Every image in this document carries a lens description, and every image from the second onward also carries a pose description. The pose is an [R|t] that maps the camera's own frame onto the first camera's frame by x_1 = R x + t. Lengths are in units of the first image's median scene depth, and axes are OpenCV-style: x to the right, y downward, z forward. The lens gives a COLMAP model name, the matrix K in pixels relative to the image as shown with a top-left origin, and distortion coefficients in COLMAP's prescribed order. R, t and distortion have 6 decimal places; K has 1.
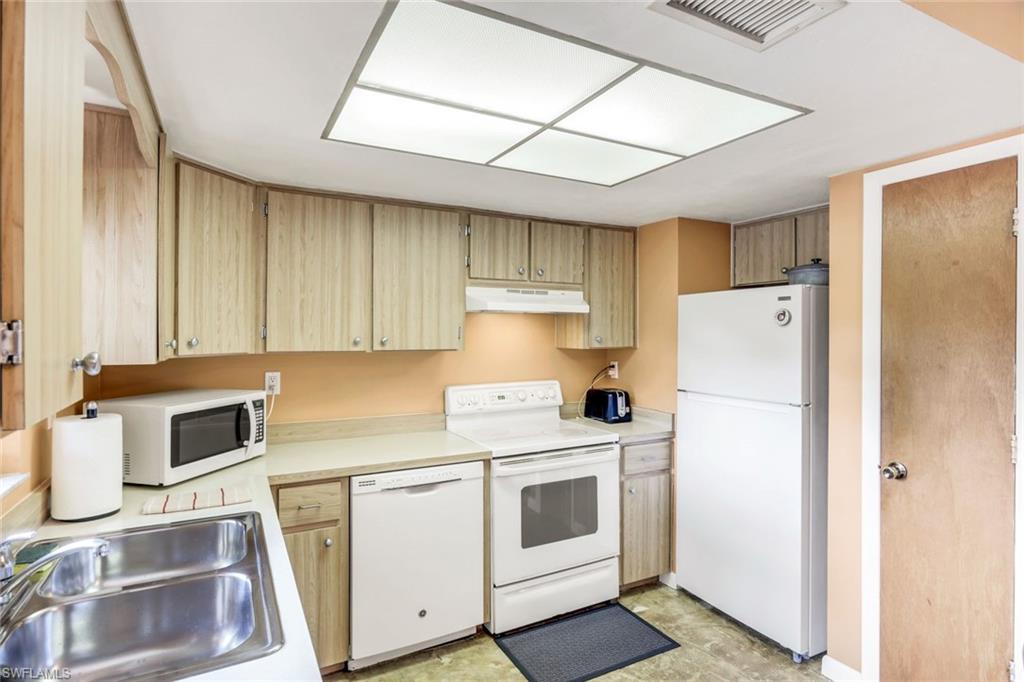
lens RADIAL K [[540.6, 0, 507.9], [0, 540.6, 326.9], [0, 0, 1]] dist [0.002689, -0.000038]
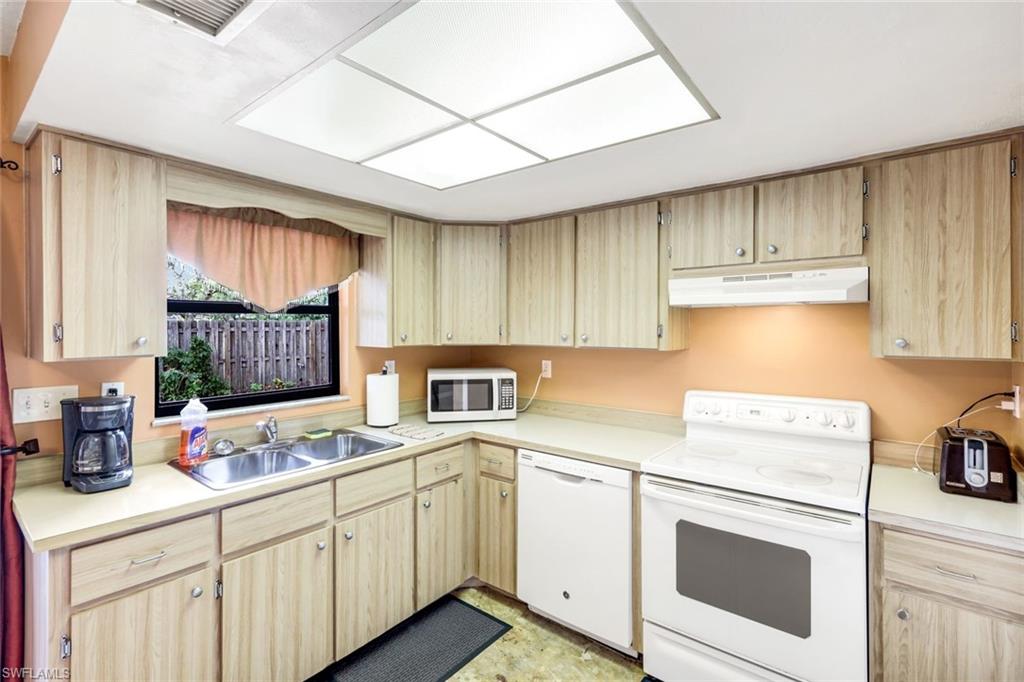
lens RADIAL K [[462.6, 0, 509.4], [0, 462.6, 324.9], [0, 0, 1]] dist [0.000799, -0.000104]
pose [[0.395925, -0.007012, -0.918256, 0.571381], [0.007758, 0.999961, -0.004292, 0.002174], [0.918250, -0.005424, 0.395964, 0.486307]]
